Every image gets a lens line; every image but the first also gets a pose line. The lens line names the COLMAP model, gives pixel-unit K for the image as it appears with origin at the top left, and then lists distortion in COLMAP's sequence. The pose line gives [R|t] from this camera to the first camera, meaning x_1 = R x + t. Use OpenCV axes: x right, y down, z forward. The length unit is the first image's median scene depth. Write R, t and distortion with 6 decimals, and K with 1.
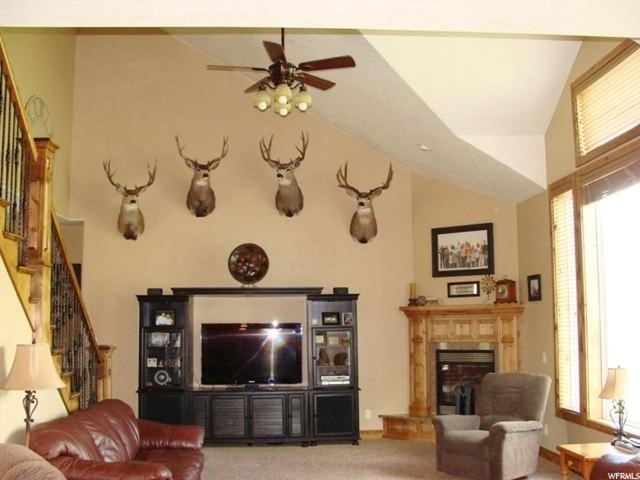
lens RADIAL K [[754.1, 0, 320.4], [0, 754.1, 240.3], [0, 0, 1]] dist [-0.164845, 0.000000]
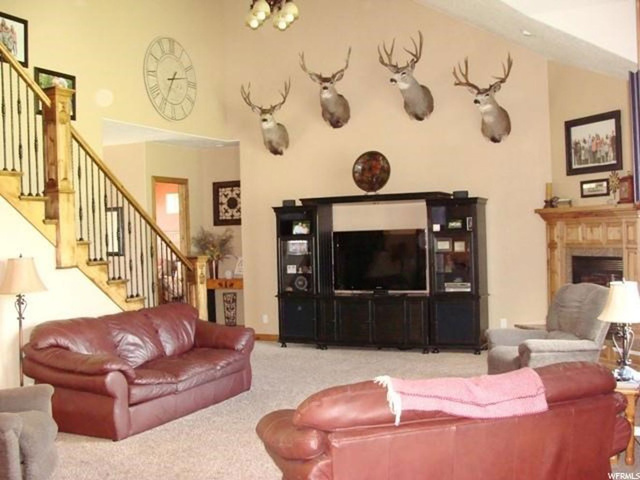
lens RADIAL K [[754.1, 0, 319.4], [0, 754.1, 241.1], [0, 0, 1]] dist [-0.164845, 0.000000]
pose [[0.869721, -0.011681, -0.493406, 0.339313], [0.076403, 0.990855, 0.111218, 0.006090], [0.487594, -0.134426, 0.862660, 0.084716]]
